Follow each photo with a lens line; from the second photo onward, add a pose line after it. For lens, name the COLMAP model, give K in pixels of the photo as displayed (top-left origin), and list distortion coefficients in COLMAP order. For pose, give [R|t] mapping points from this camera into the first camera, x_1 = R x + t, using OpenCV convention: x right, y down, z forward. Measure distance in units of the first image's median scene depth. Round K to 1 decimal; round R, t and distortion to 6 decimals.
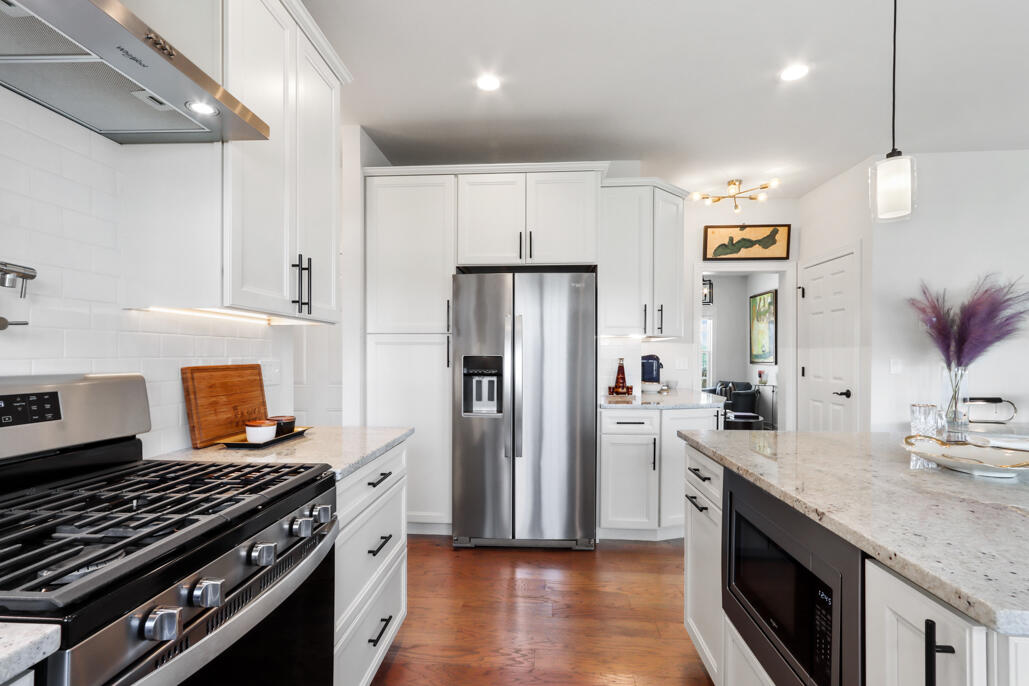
lens RADIAL K [[497.6, 0, 514.5], [0, 497.6, 348.6], [0, 0, 1]] dist [0.003130, 0.000424]
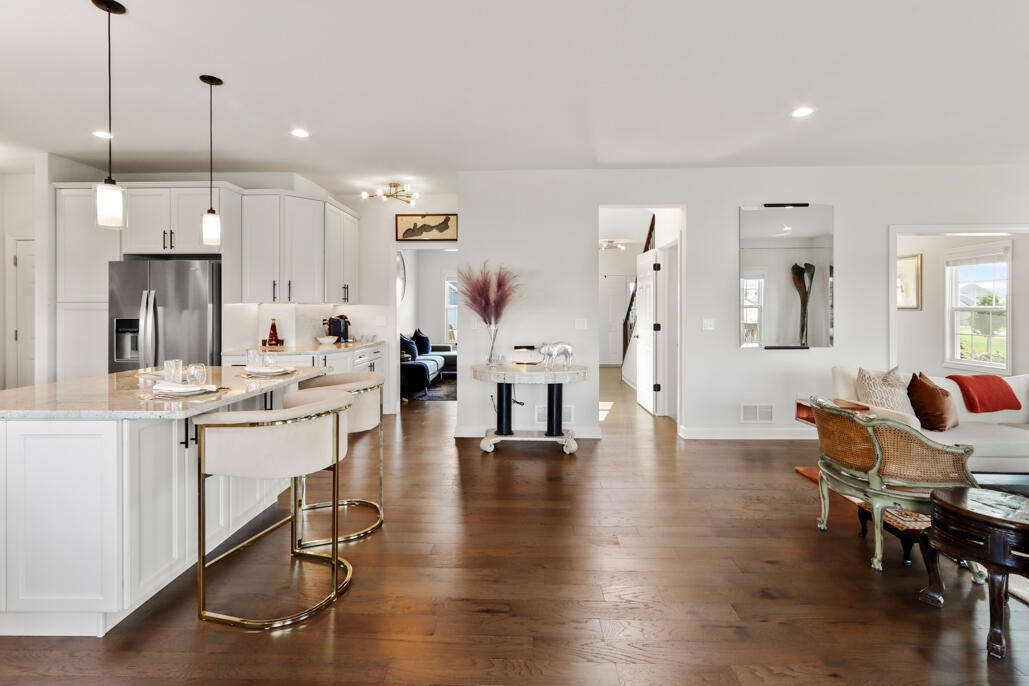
lens RADIAL K [[497.6, 0, 511.5], [0, 497.6, 305.6], [0, 0, 1]] dist [0.003130, 0.000424]
pose [[0.999237, -0.002822, 0.038967, 0.811612], [0.002406, 0.999940, 0.010717, -0.030071], [-0.038995, -0.010615, 0.999183, -0.387566]]
